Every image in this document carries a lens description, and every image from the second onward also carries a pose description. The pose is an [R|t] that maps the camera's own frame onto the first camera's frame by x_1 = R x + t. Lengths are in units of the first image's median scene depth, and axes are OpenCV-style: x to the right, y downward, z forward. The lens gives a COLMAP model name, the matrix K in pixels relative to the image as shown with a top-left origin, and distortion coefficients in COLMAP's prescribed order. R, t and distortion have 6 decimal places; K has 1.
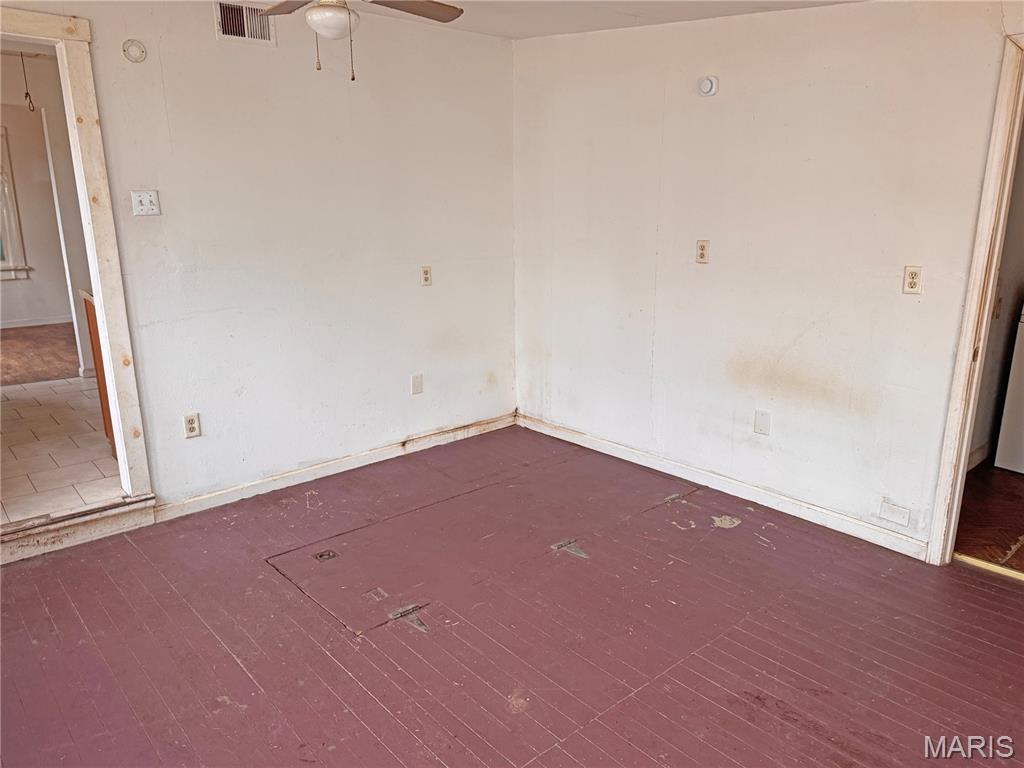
lens RADIAL K [[730.8, 0, 515.1], [0, 730.8, 384.8], [0, 0, 1]] dist [0.006441, -0.005254]
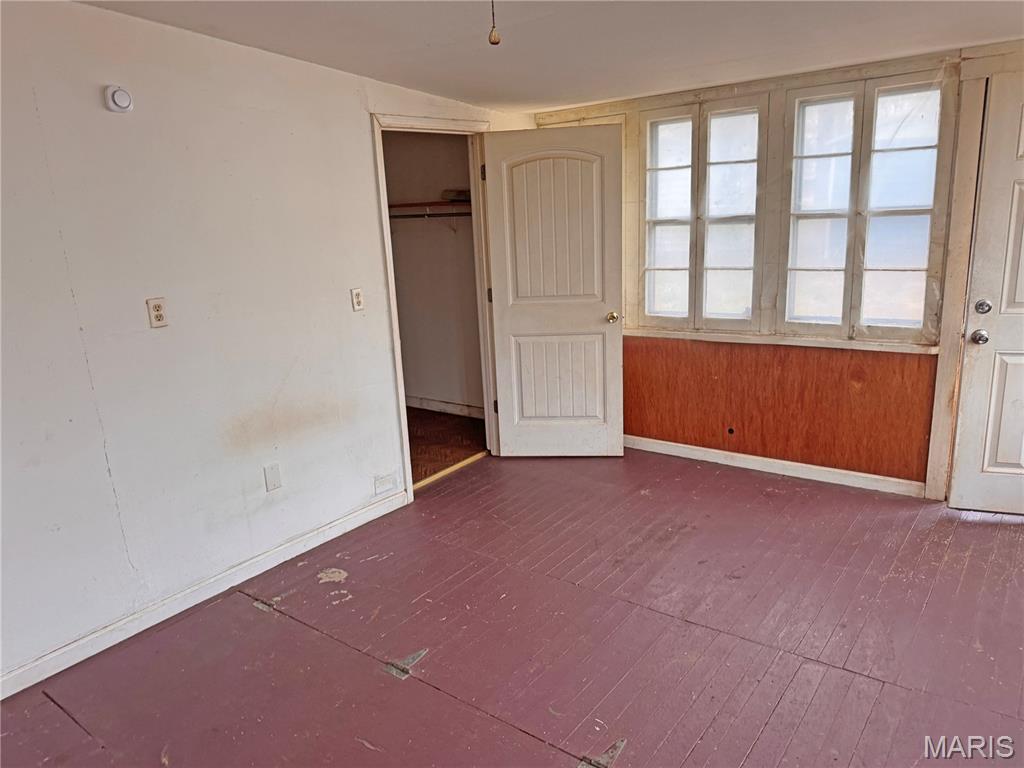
lens RADIAL K [[730.8, 0, 515.9], [0, 730.8, 385.4], [0, 0, 1]] dist [0.006441, -0.005254]
pose [[-0.223183, -0.212888, 0.951245, -0.600500], [0.281572, 0.920181, 0.271999, -0.225063], [-0.933224, 0.328549, -0.145425, 0.823540]]
